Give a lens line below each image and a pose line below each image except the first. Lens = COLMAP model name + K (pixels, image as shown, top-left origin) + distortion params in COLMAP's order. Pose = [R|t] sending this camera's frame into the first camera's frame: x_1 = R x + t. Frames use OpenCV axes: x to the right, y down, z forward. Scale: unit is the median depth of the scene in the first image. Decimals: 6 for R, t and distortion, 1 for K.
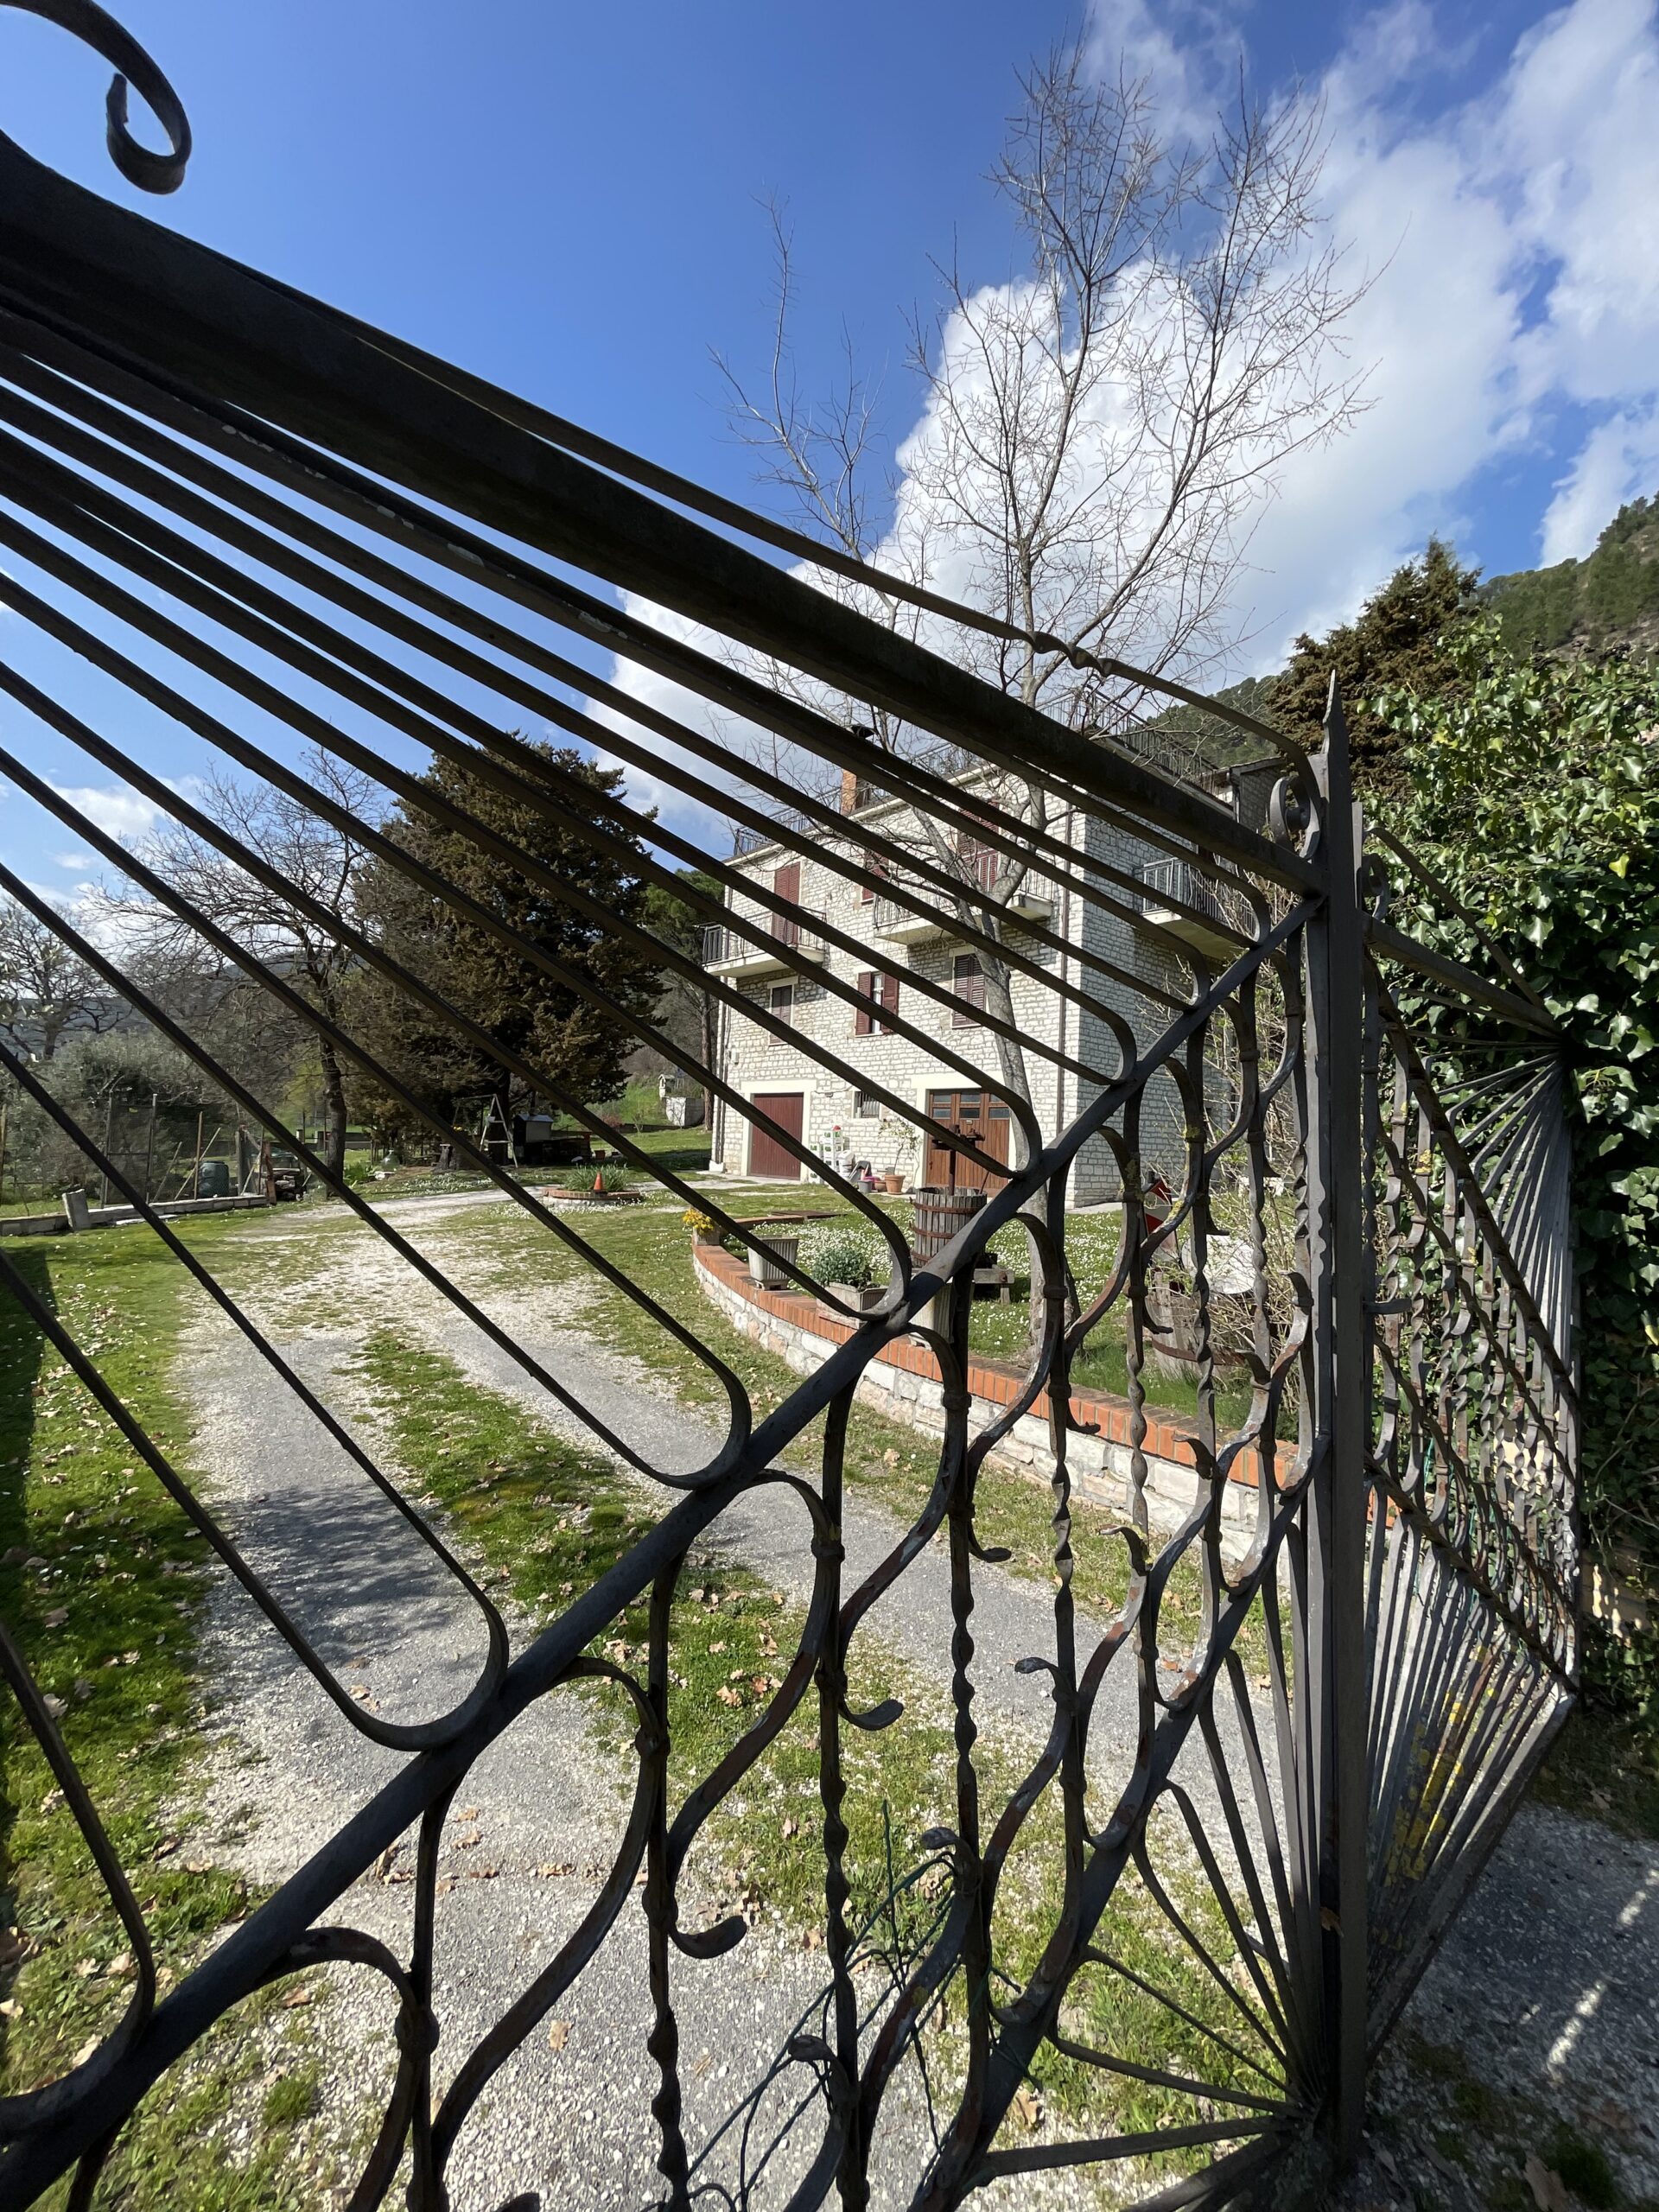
lens RADIAL K [[893.2, 0, 835.3], [0, 893.2, 1099.2], [0, 0, 1]] dist [-0.002155, -0.000882]
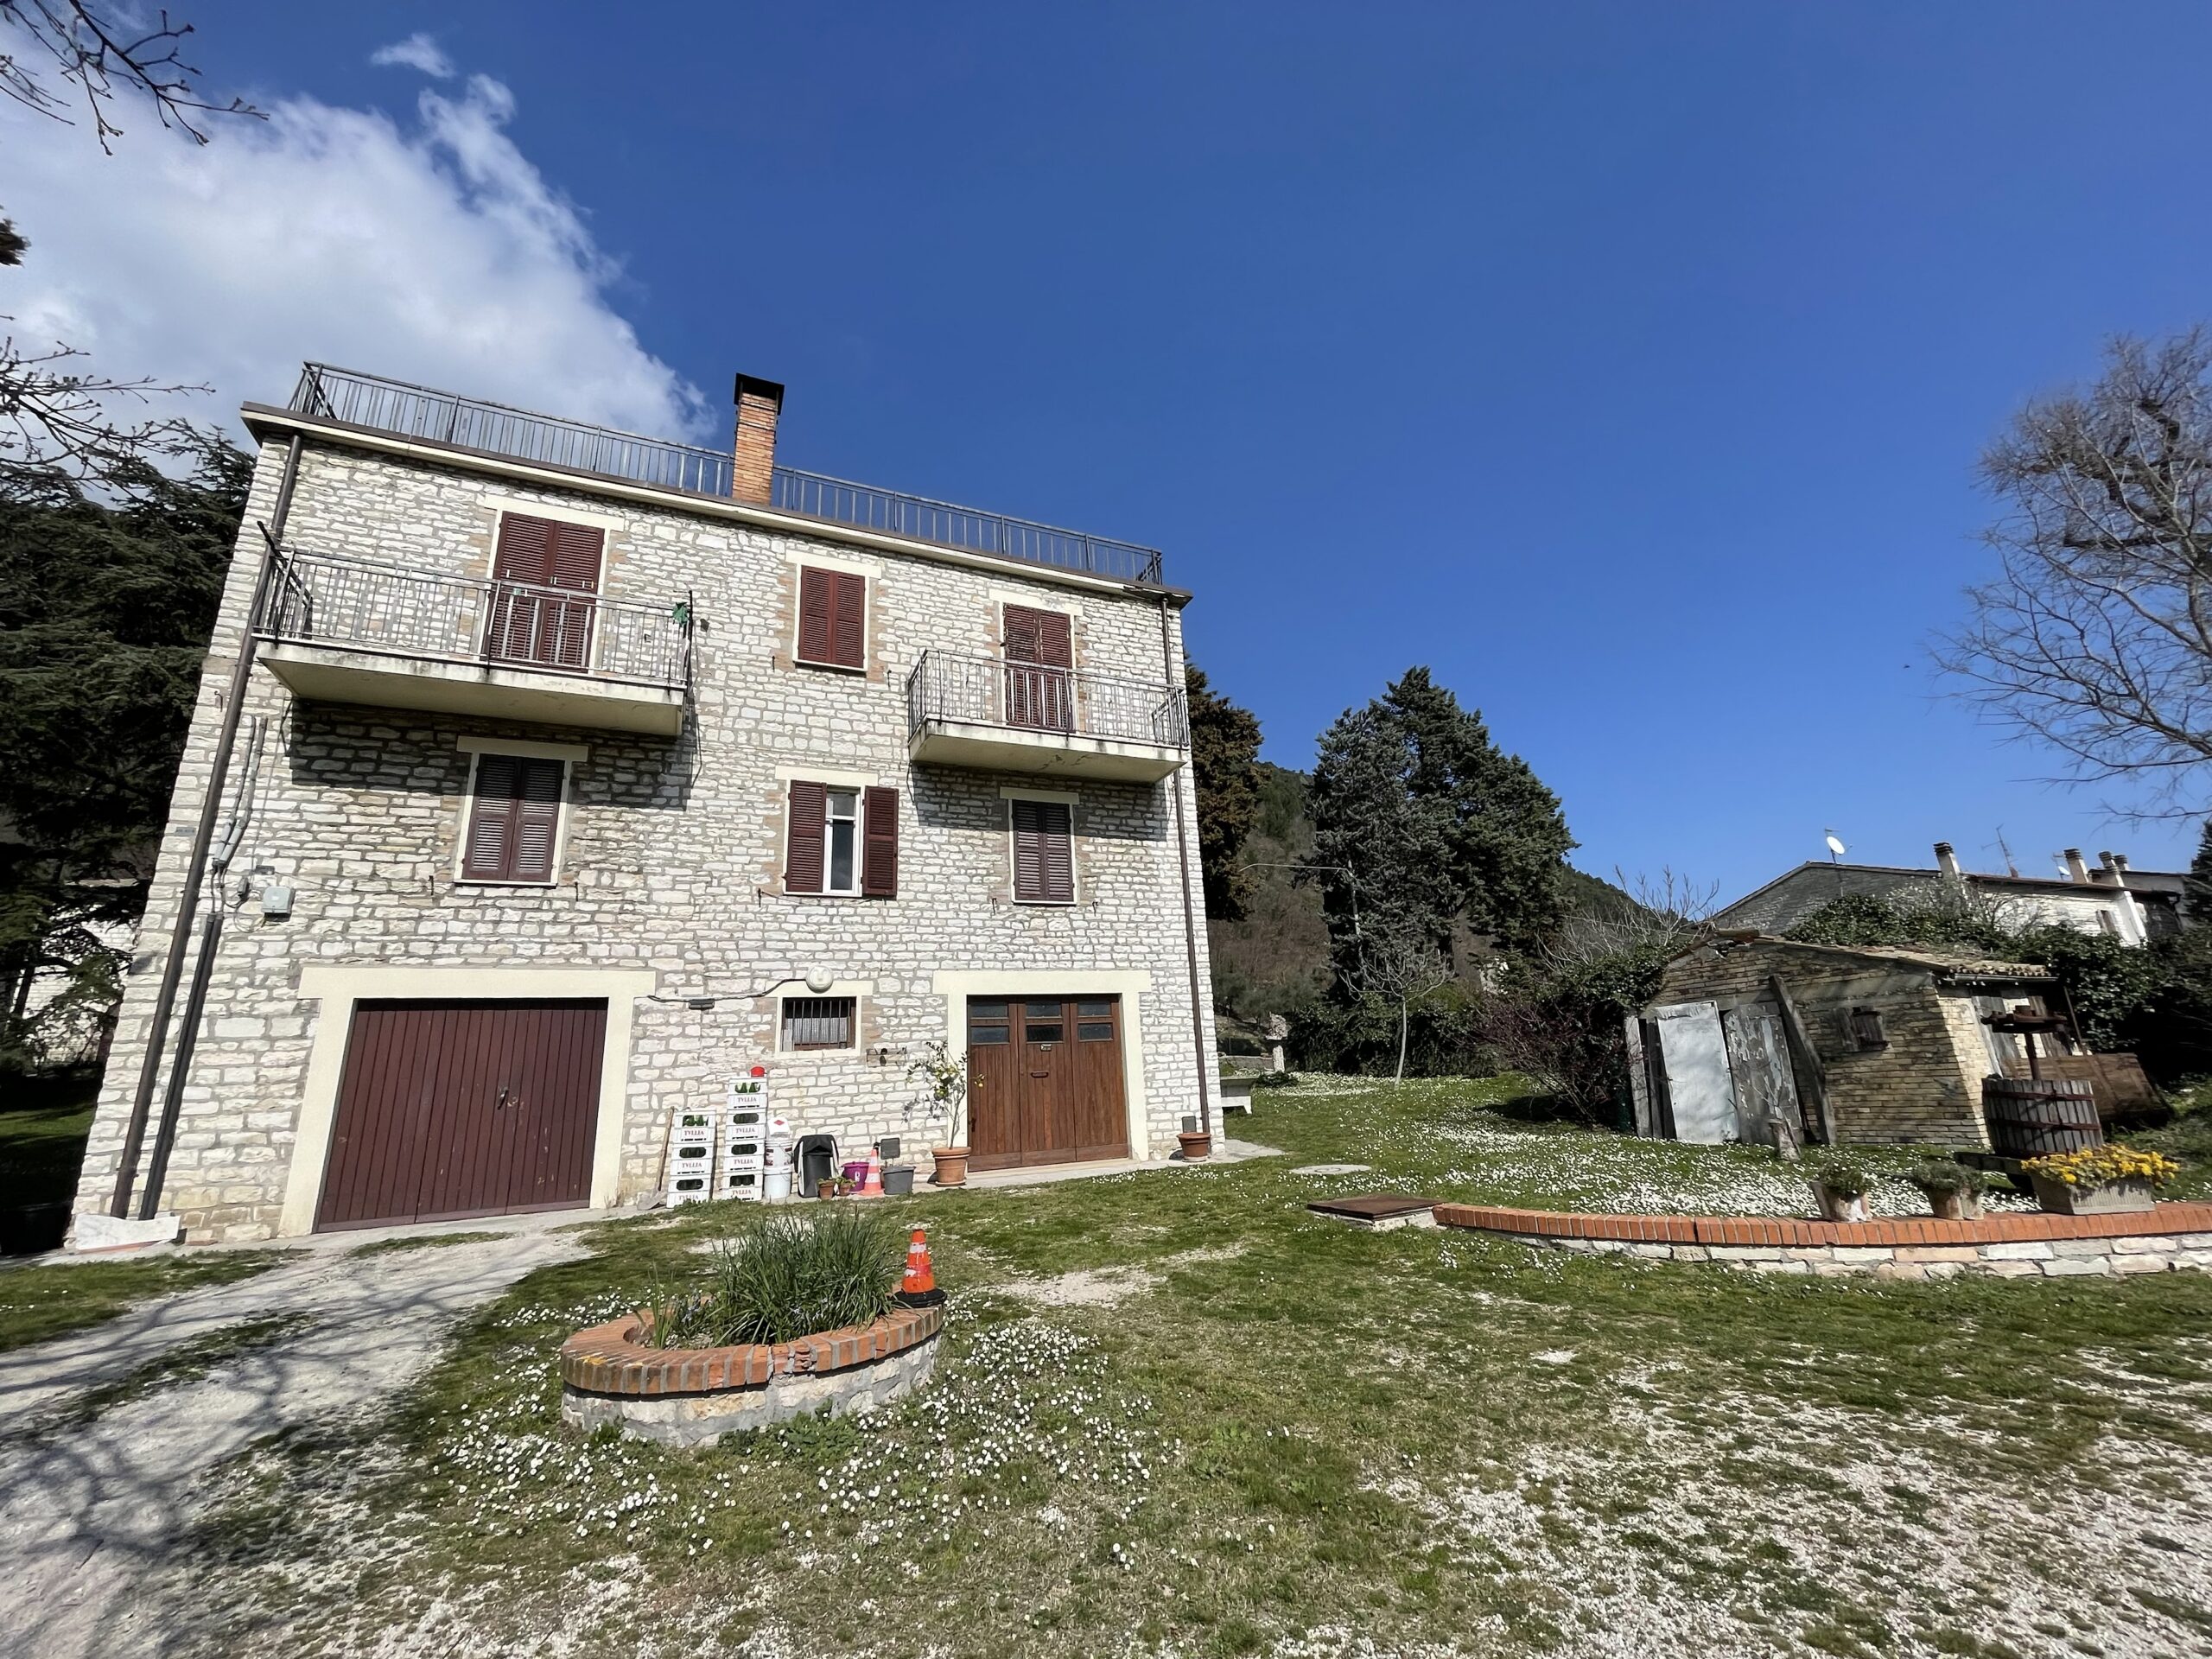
lens RADIAL K [[893.2, 0, 1111.2], [0, 893.2, 835.9], [0, 0, 1]] dist [-0.002155, -0.000882]
pose [[0.285039, 0.211216, 0.934955, -0.440874], [0.020835, 0.973823, -0.226349, 0.021648], [-0.958289, 0.083999, 0.273177, 0.687045]]
